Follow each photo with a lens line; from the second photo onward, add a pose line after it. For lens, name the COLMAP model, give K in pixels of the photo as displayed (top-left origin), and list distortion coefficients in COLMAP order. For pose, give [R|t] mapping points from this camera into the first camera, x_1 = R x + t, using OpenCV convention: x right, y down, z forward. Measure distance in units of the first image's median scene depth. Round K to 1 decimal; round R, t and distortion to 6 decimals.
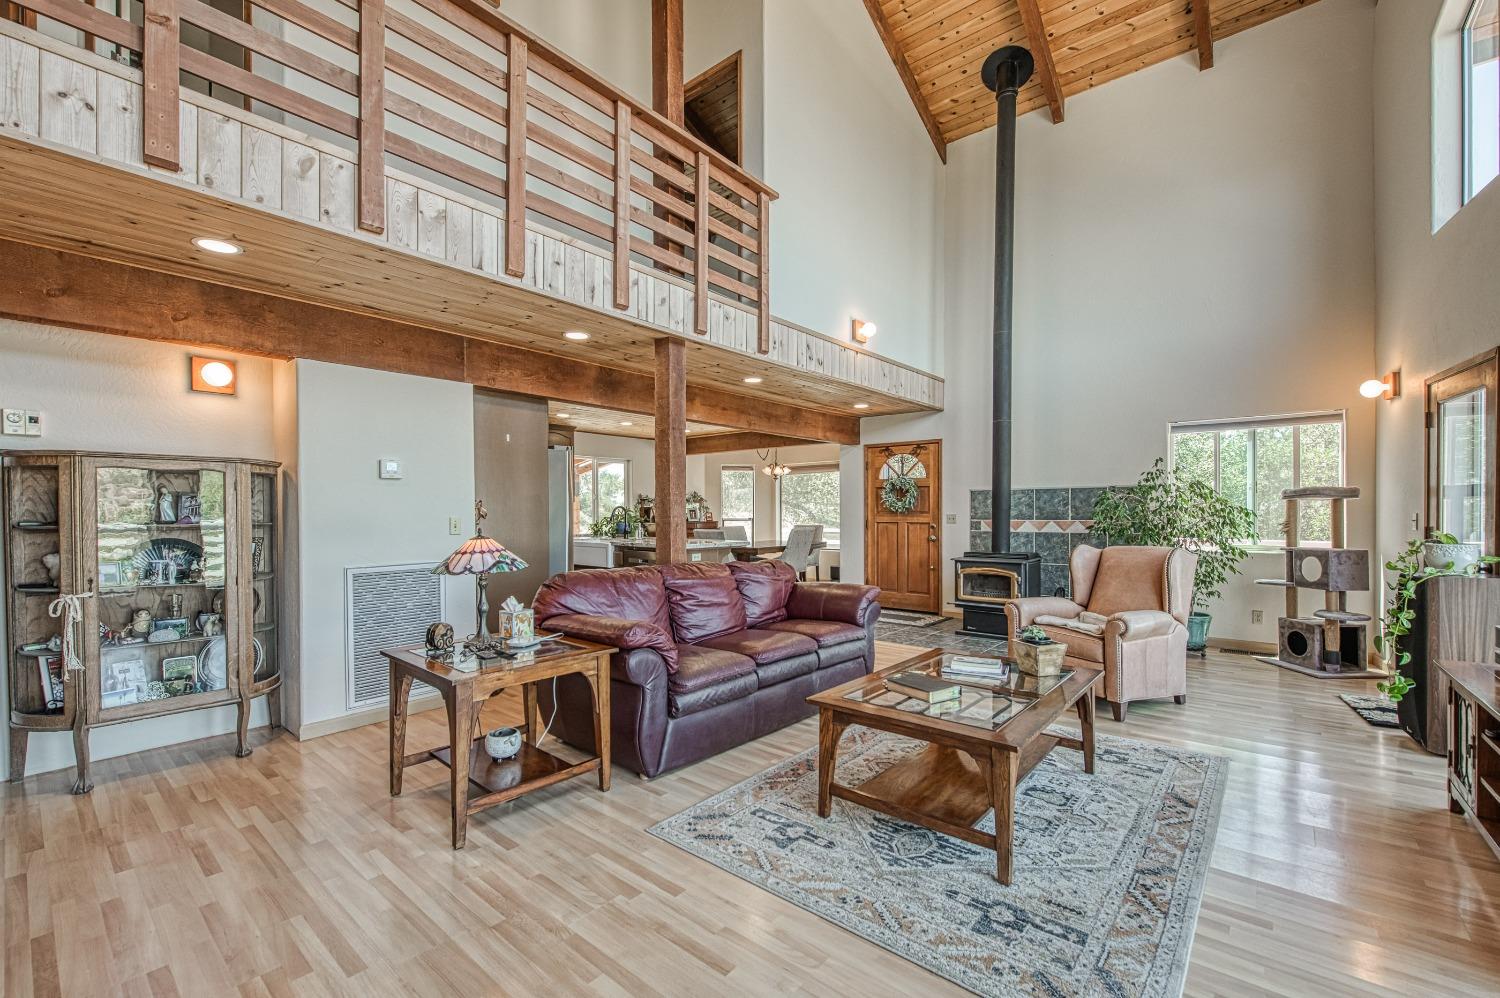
lens RADIAL K [[627.1, 0, 743.6], [0, 627.1, 515.2], [0, 0, 1]] dist [-0.001590, -0.000173]
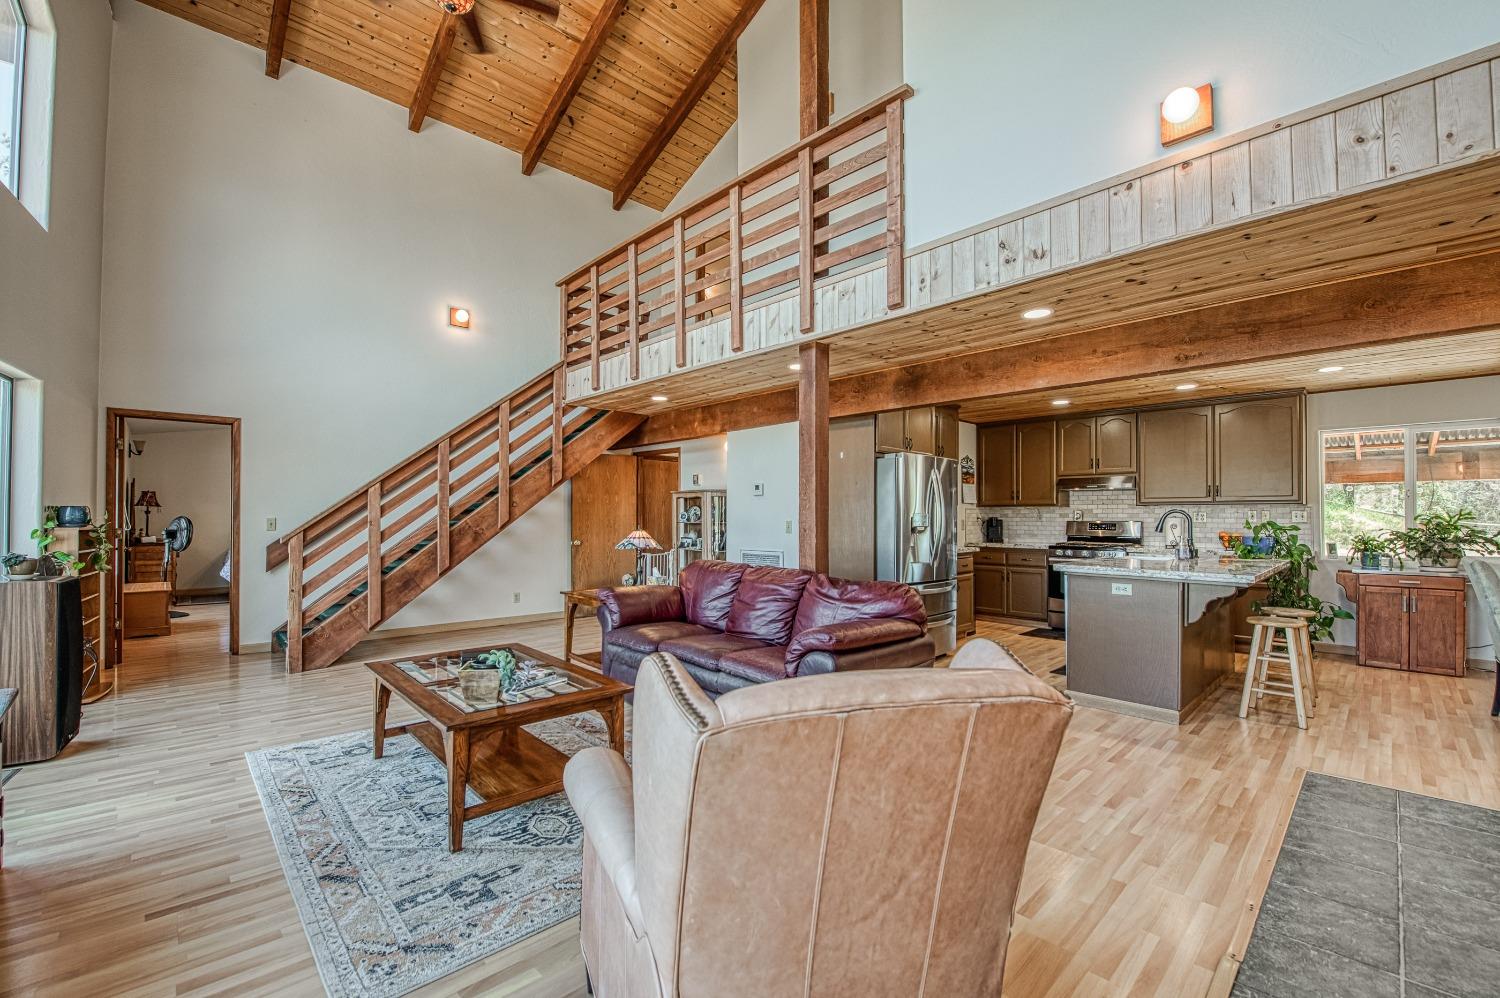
lens RADIAL K [[630.4, 0, 749.4], [0, 630.4, 516.2], [0, 0, 1]] dist [-0.046992, -0.000040]
pose [[-0.100272, -0.005607, -0.994944, 0.603148], [-0.008344, 0.999954, -0.004795, -0.000281], [0.994925, 0.007822, -0.100314, 0.679720]]
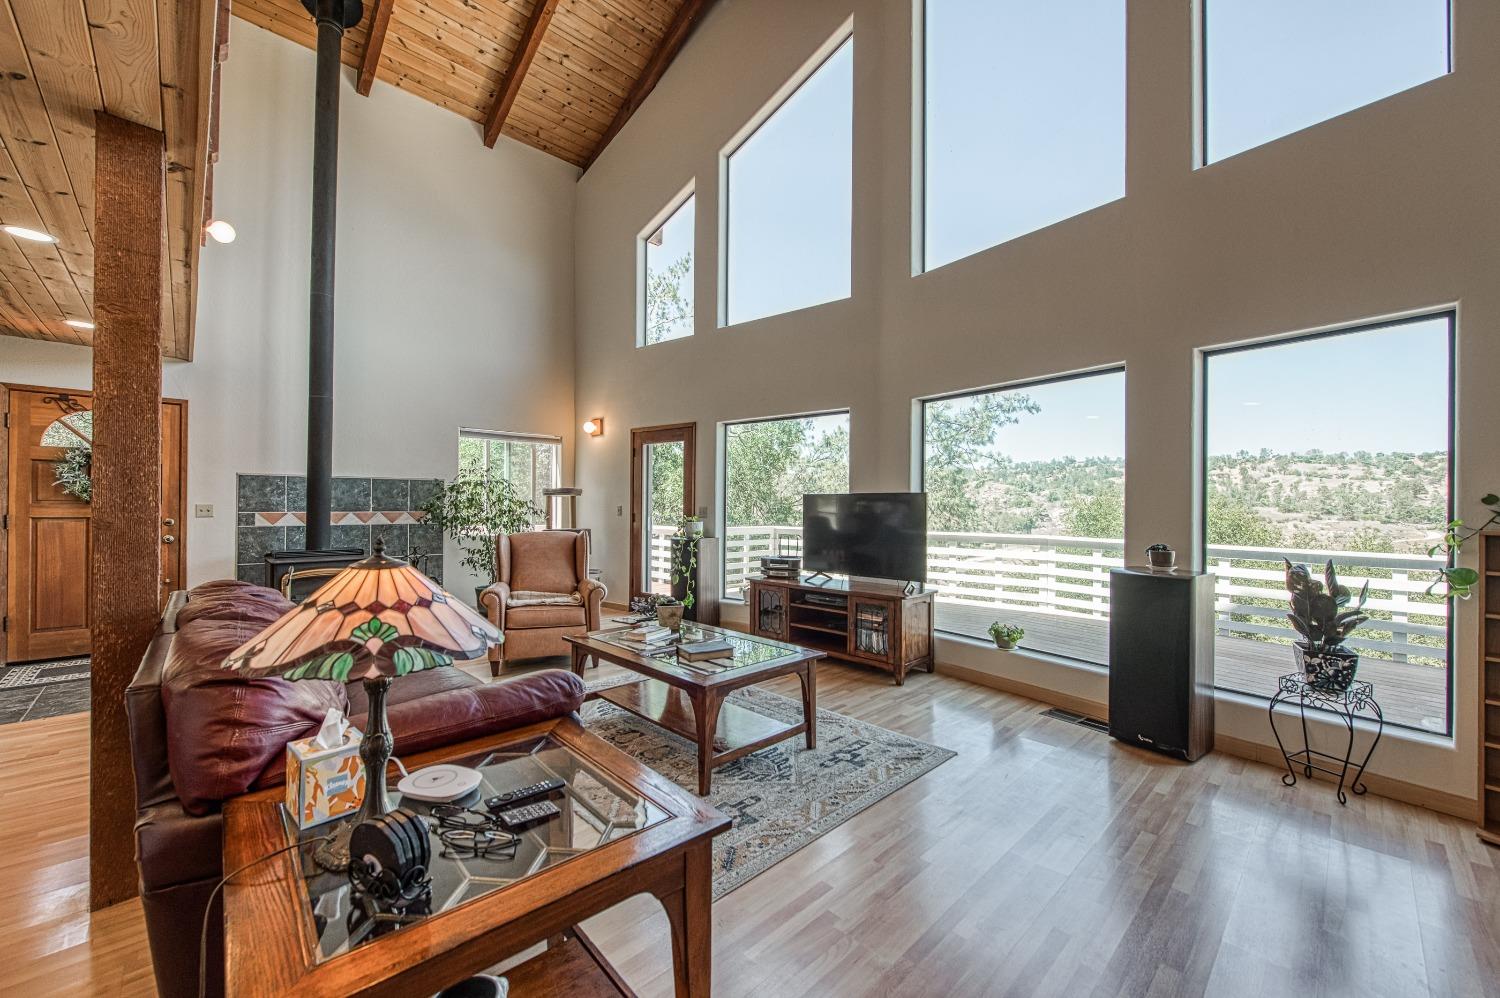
lens RADIAL K [[592.6, 0, 748.2], [0, 592.6, 505.2], [0, 0, 1]] dist [-0.000840, -0.000202]
pose [[0.099732, 0.001942, 0.995012, -0.345109], [-0.001162, 0.999998, -0.001835, -0.000952], [-0.995014, -0.000974, 0.099734, 0.336162]]
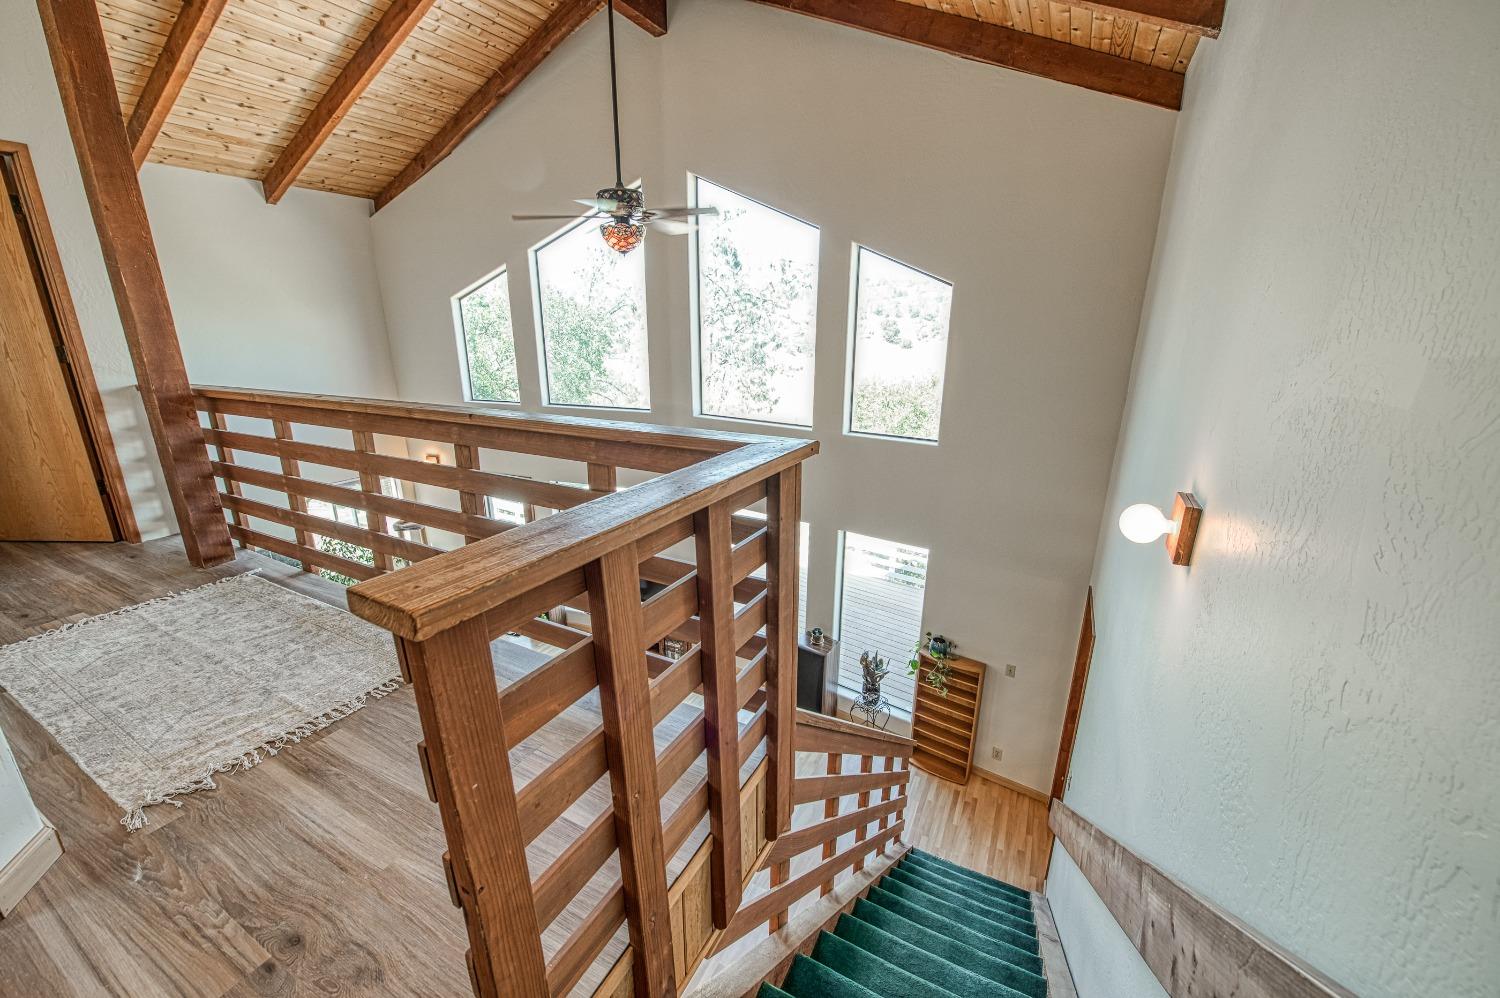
lens RADIAL K [[592.6, 0, 748.2], [0, 592.6, 505.2], [0, 0, 1]] dist [-0.000840, -0.000202]
pose [[-0.206685, -0.278784, 0.937849, -0.636602], [0.003790, 0.958311, 0.285701, -0.435576], [-0.978400, 0.062604, -0.197012, 0.325817]]
